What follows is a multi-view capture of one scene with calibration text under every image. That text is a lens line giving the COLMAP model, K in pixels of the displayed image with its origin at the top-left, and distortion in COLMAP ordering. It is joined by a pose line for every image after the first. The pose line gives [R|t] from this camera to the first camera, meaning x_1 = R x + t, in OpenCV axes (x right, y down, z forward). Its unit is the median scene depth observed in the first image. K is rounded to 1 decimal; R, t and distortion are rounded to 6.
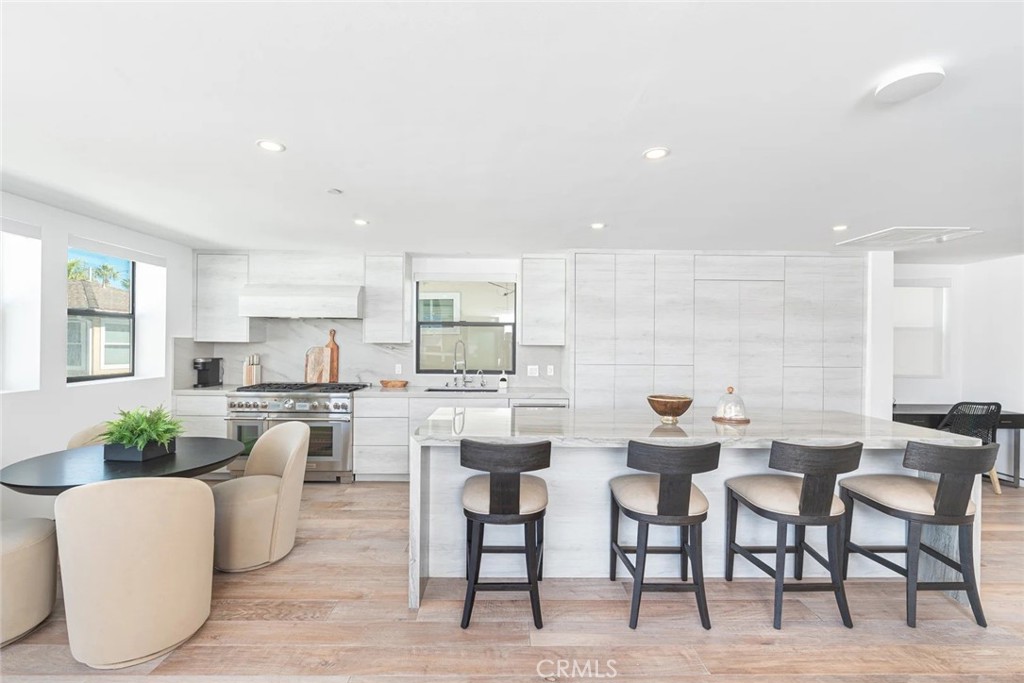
lens RADIAL K [[438.0, 0, 510.6], [0, 438.0, 344.5], [0, 0, 1]] dist [0.001452, -0.000665]
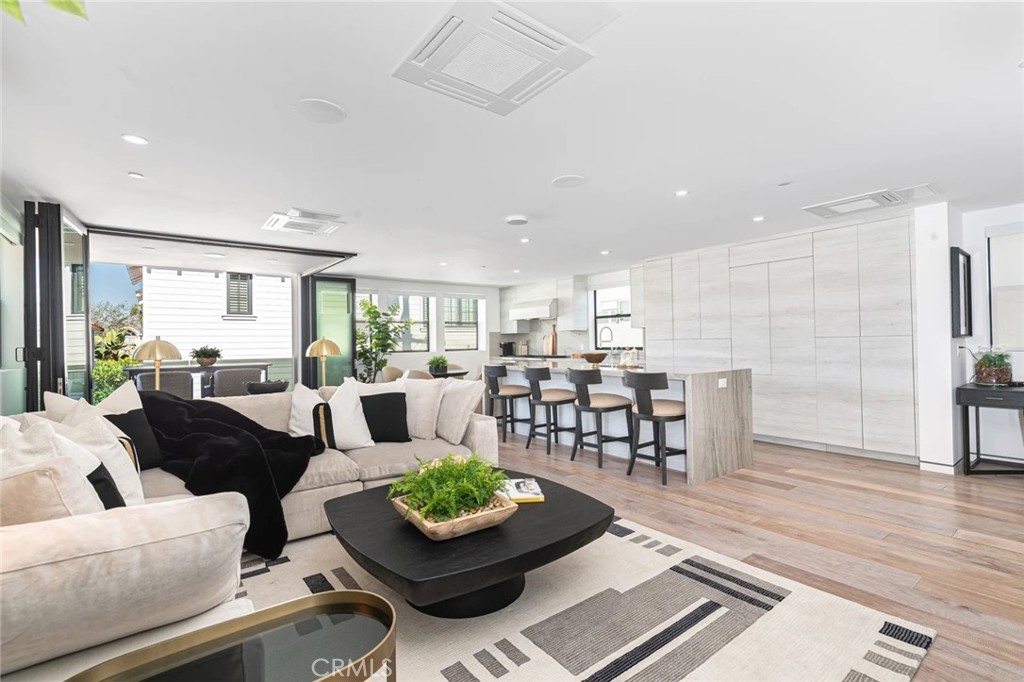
lens RADIAL K [[464.7, 0, 509.6], [0, 464.7, 337.6], [0, 0, 1]] dist [0.002986, 0.000913]
pose [[0.593132, -0.029195, -0.804575, 1.080870], [0.021314, 0.999561, -0.020558, 0.058487], [0.804823, -0.004955, 0.593495, -0.255403]]
